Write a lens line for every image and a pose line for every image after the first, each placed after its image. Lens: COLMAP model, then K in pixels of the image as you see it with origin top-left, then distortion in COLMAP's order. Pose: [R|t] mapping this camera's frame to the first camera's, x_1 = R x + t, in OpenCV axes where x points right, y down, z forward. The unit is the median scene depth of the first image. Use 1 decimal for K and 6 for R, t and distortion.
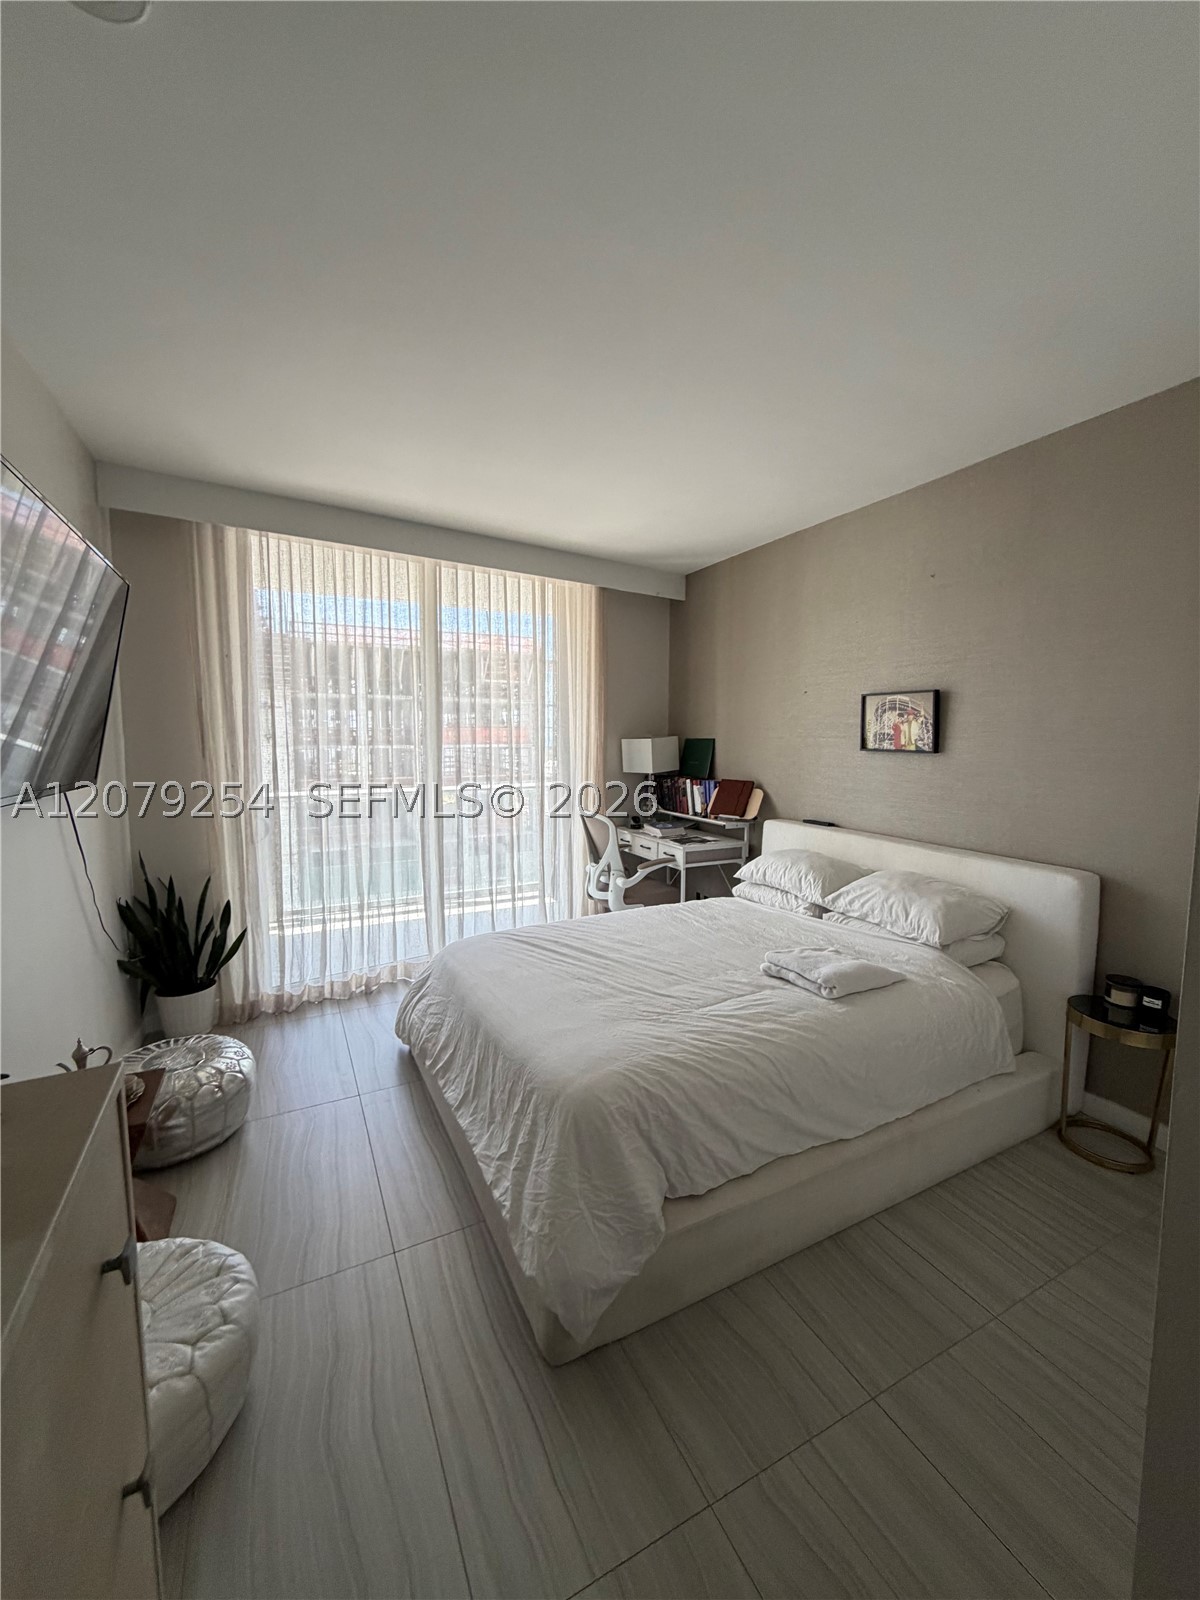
lens RADIAL K [[635.0, 0, 600.9], [0, 635.0, 798.6], [0, 0, 1]] dist [0.000206, -0.001084]
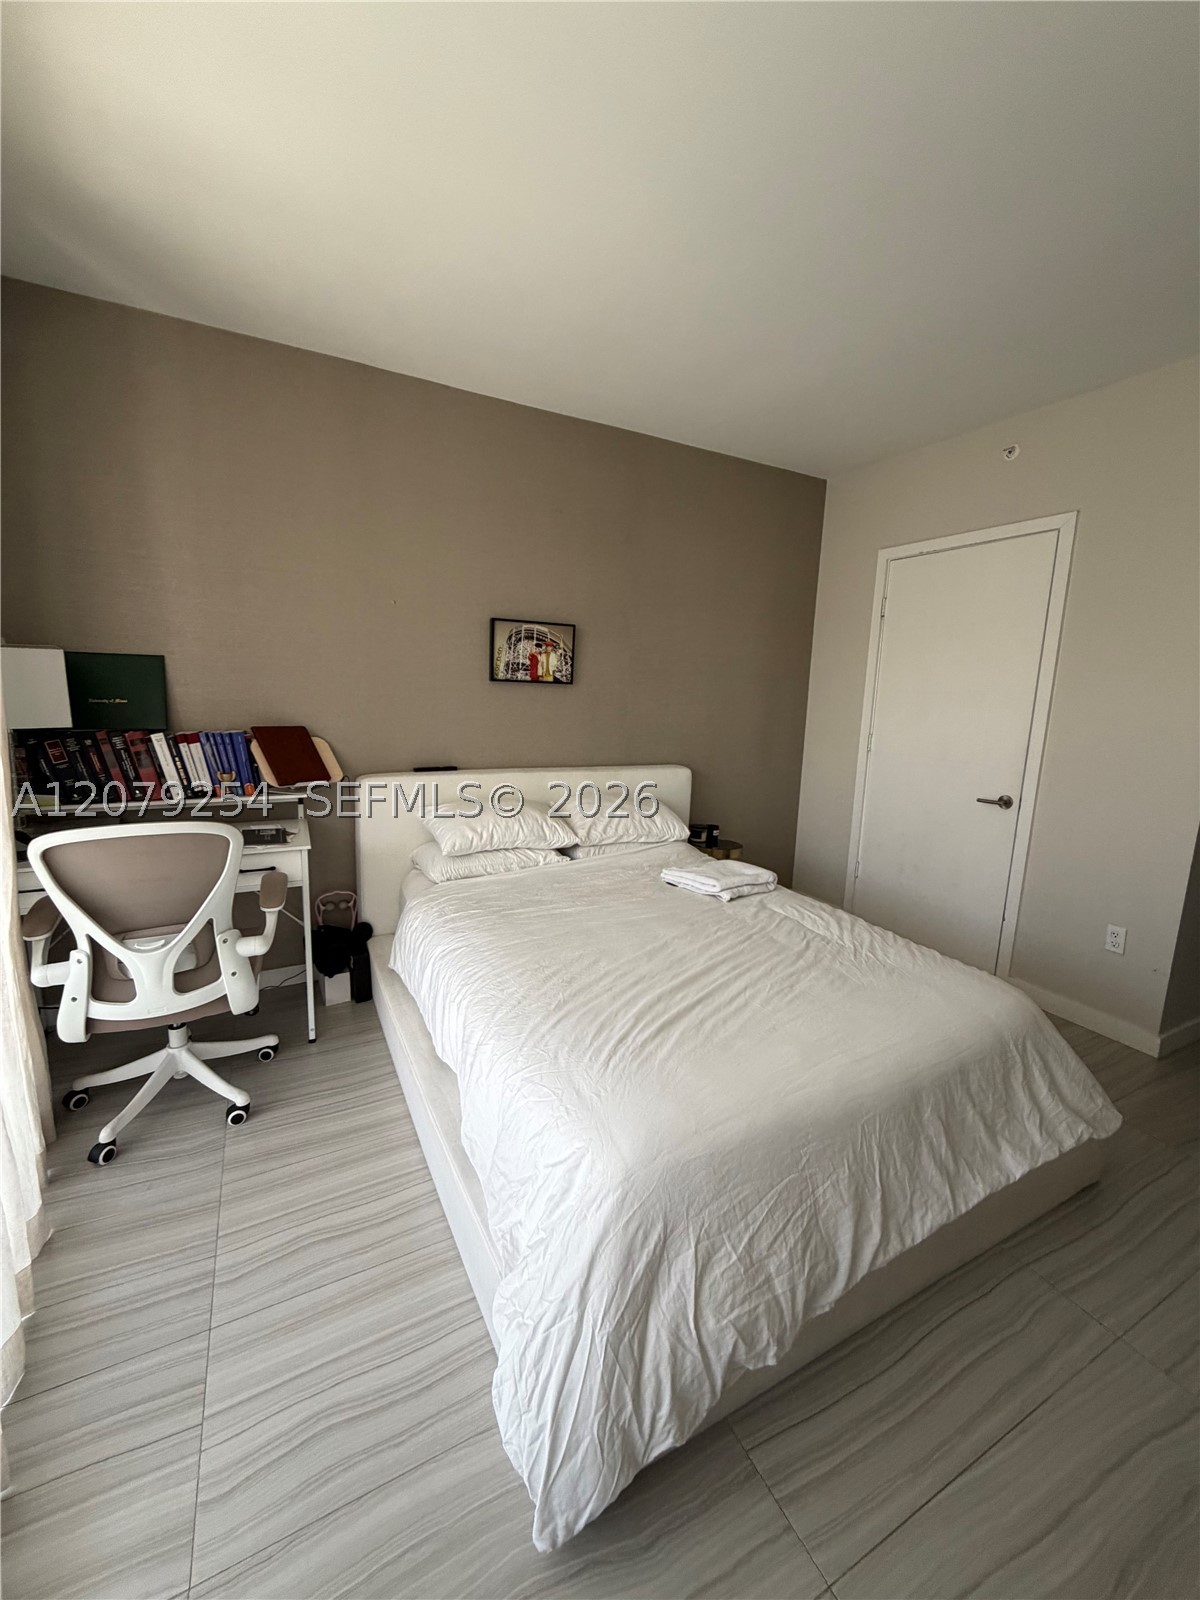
lens RADIAL K [[635.0, 0, 598.3], [0, 635.0, 794.7], [0, 0, 1]] dist [0.000206, -0.001084]
pose [[0.000179, -0.172343, 0.985037, -0.564869], [0.068267, 0.982741, 0.171929, -0.066603], [-0.997667, 0.067215, 0.011941, 0.921050]]
